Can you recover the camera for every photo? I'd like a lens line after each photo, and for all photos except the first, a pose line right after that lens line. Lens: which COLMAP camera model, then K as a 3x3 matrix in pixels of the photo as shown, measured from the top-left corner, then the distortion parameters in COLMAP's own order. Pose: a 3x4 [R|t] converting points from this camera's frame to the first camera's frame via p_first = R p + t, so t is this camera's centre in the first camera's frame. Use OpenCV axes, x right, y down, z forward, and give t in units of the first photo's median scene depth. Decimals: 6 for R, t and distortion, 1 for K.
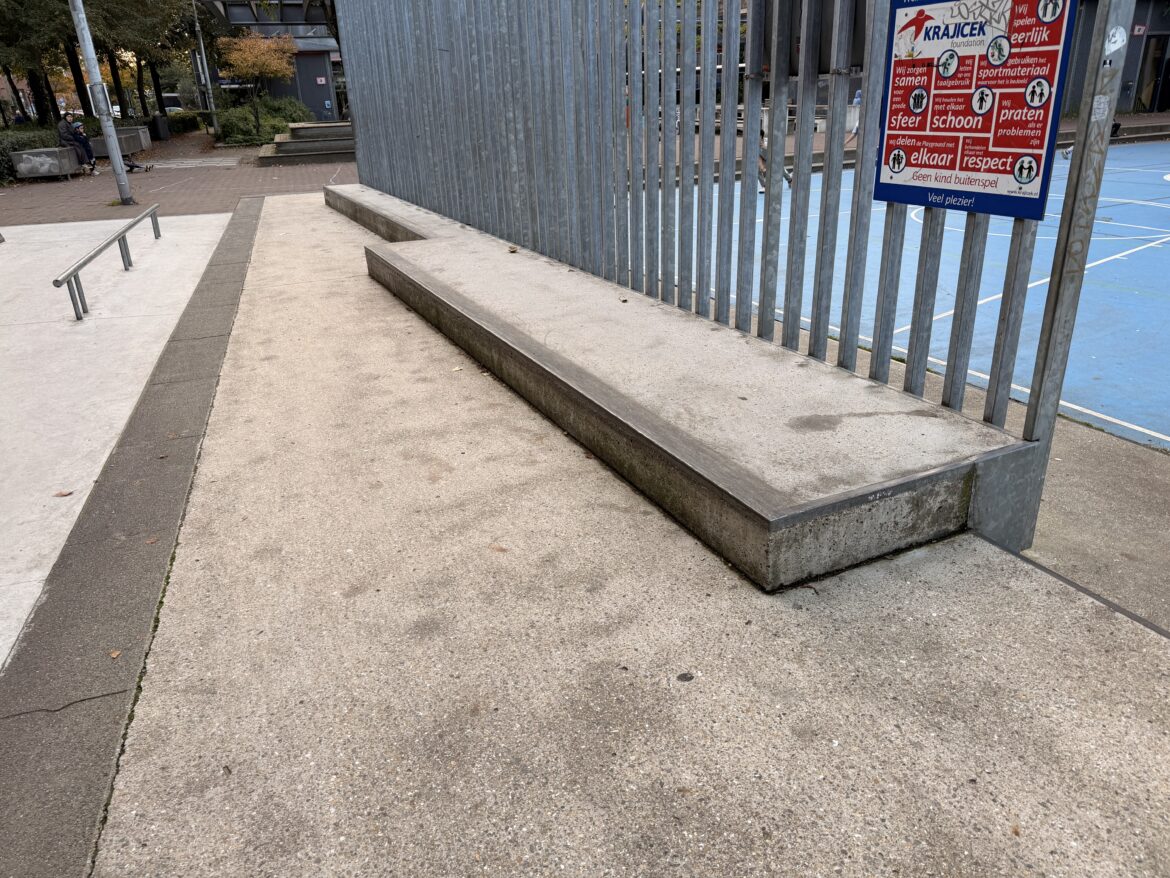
lens RADIAL K [[831.0, 0, 586.3], [0, 831.0, 425.4], [0, 0, 1]] dist [0.037963, -0.044895]
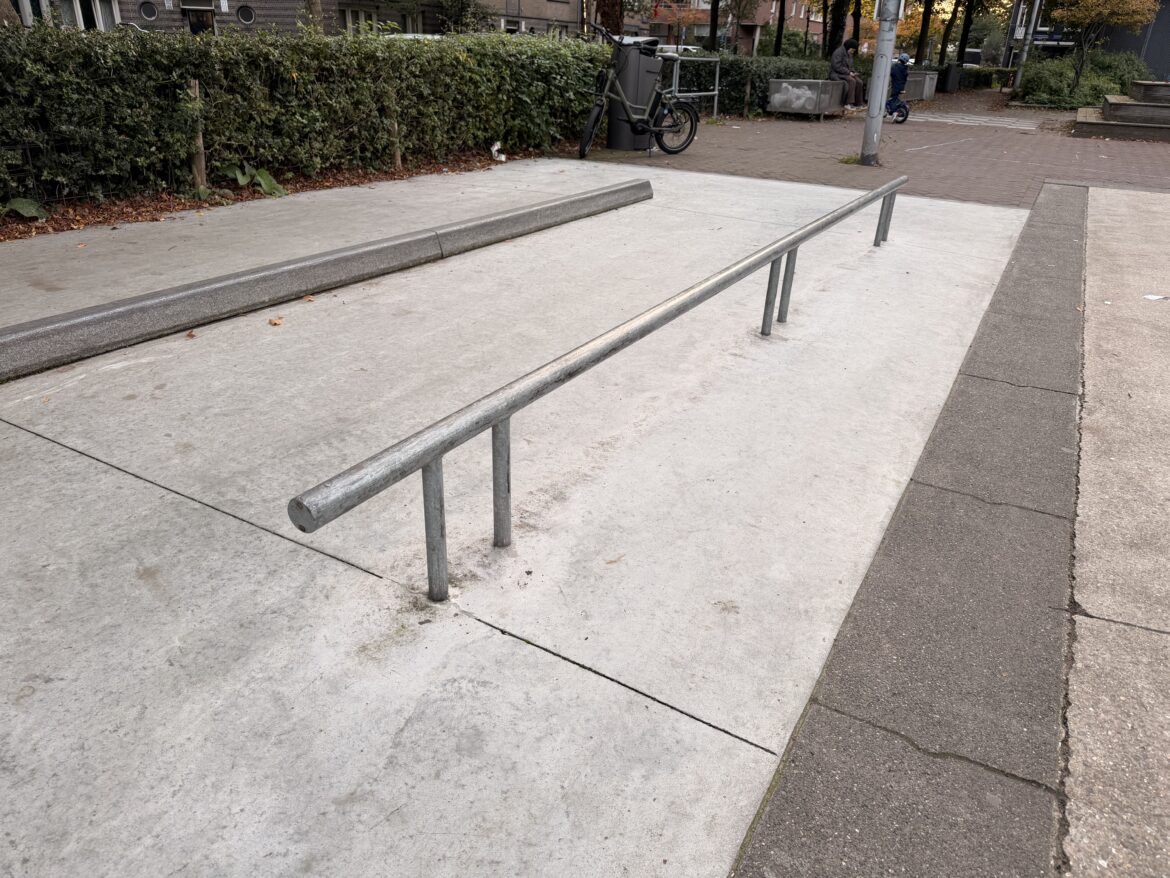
lens RADIAL K [[831.0, 0, 586.3], [0, 831.0, 425.4], [0, 0, 1]] dist [0.037963, -0.044895]
pose [[0.673063, 0.356935, -0.647753, -0.323769], [-0.332196, 0.928414, 0.166413, -0.180065], [0.660781, 0.103174, 0.743454, 0.634681]]
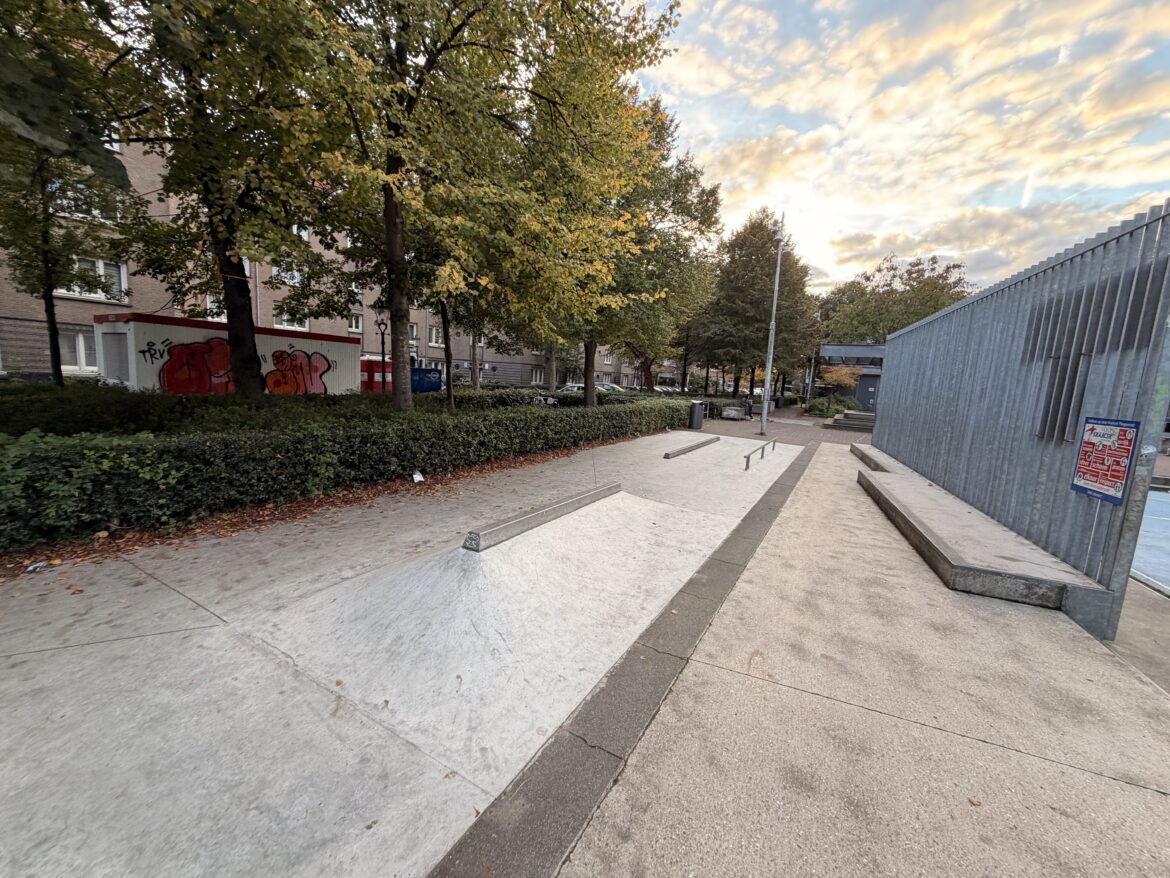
lens RADIAL K [[463.0, 0, 582.9], [0, 463.0, 442.4], [0, 0, 1]] dist [-0.000378, 0.000322]
pose [[0.660356, 0.183062, -0.728298, 0.146447], [-0.358679, 0.928944, -0.091722, 0.105820], [0.659758, 0.321794, 0.679094, -0.401550]]
